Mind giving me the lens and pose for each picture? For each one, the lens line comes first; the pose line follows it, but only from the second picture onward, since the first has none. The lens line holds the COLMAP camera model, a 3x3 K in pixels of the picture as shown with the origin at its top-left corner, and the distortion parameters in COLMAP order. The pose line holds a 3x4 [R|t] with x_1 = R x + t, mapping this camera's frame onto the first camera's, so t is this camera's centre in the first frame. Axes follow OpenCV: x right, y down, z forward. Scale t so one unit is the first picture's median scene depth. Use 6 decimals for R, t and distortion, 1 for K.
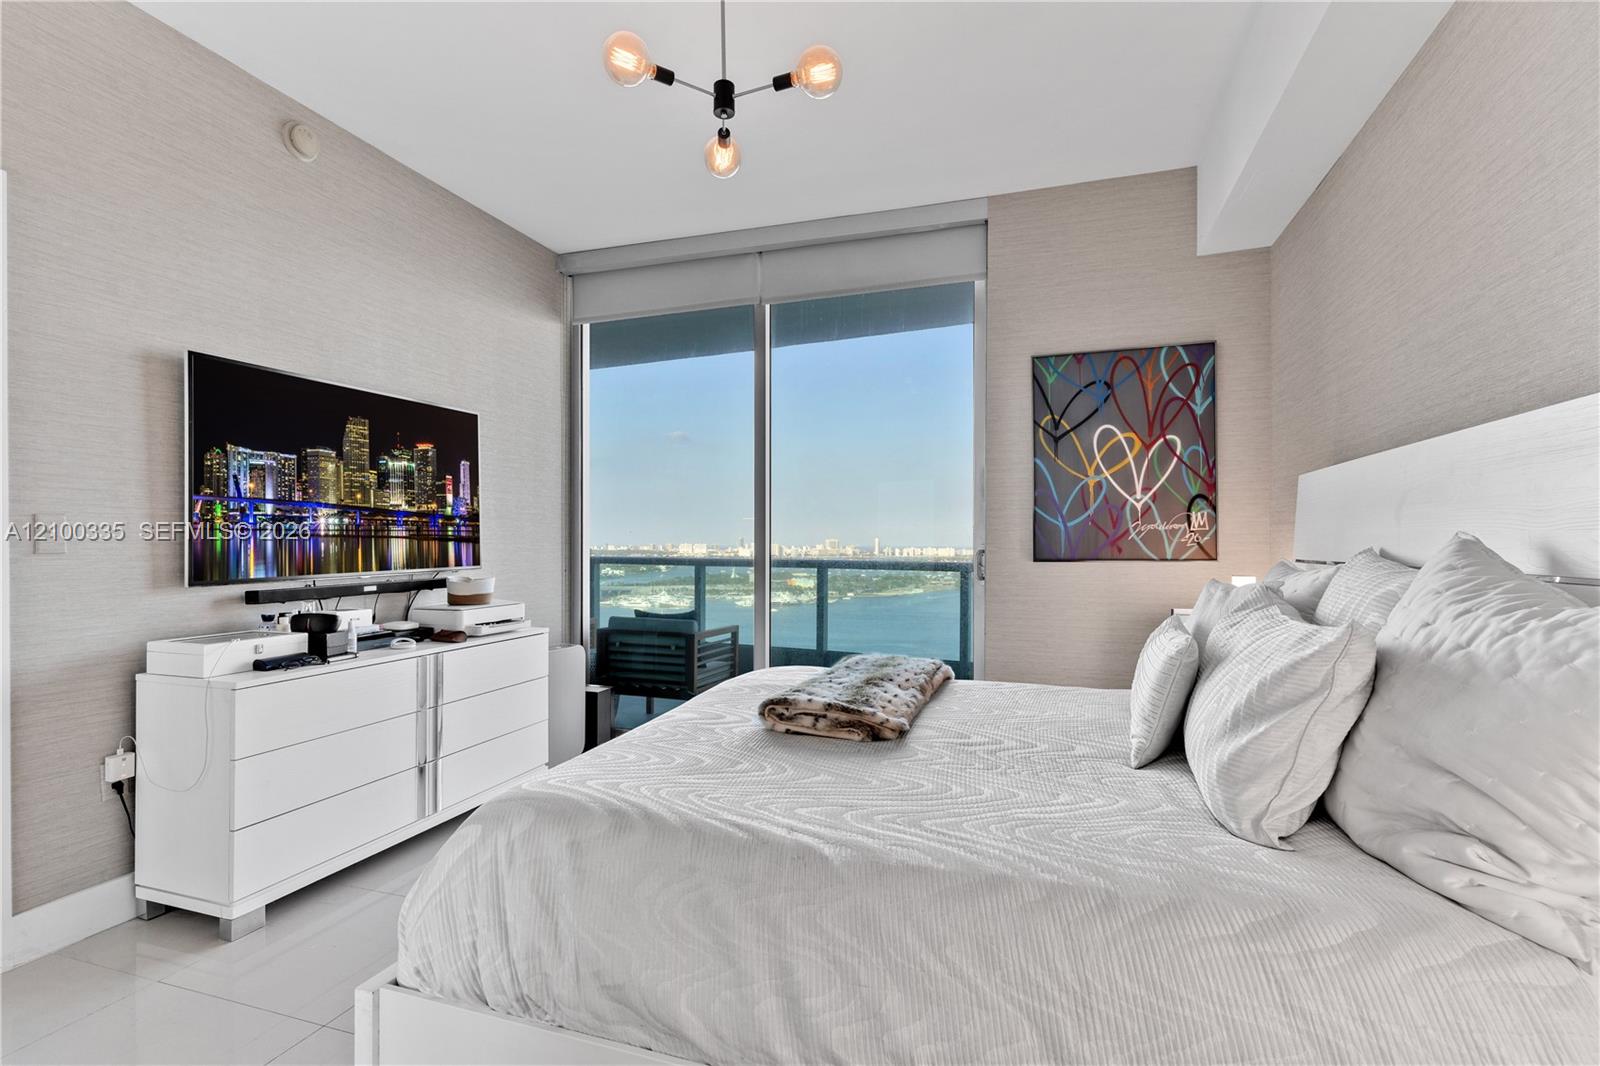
lens RADIAL K [[783.0, 0, 813.8], [0, 783.0, 545.1], [0, 0, 1]] dist [0.003321, 0.000271]
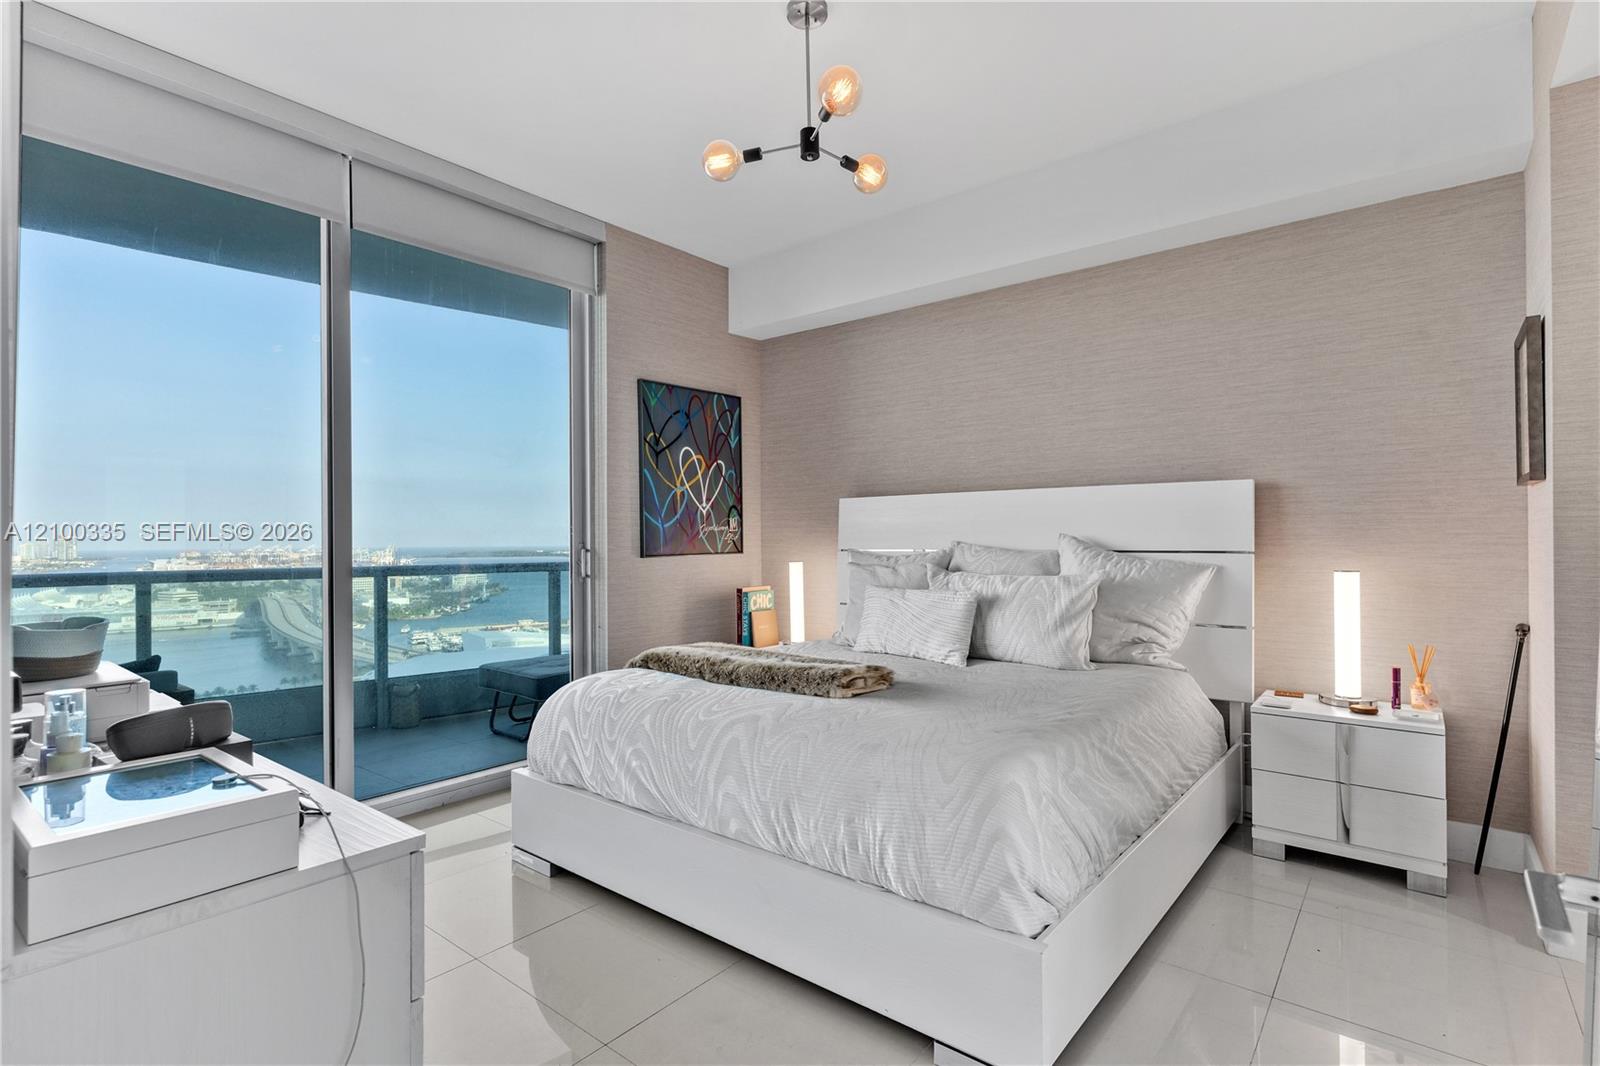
lens RADIAL K [[783.0, 0, 795.7], [0, 783.0, 541.6], [0, 0, 1]] dist [0.003321, 0.000271]
pose [[0.348300, -0.008773, 0.937342, -0.746101], [0.012590, 0.999910, 0.004681, -0.005565], [-0.937299, 0.010171, 0.348379, 0.404248]]
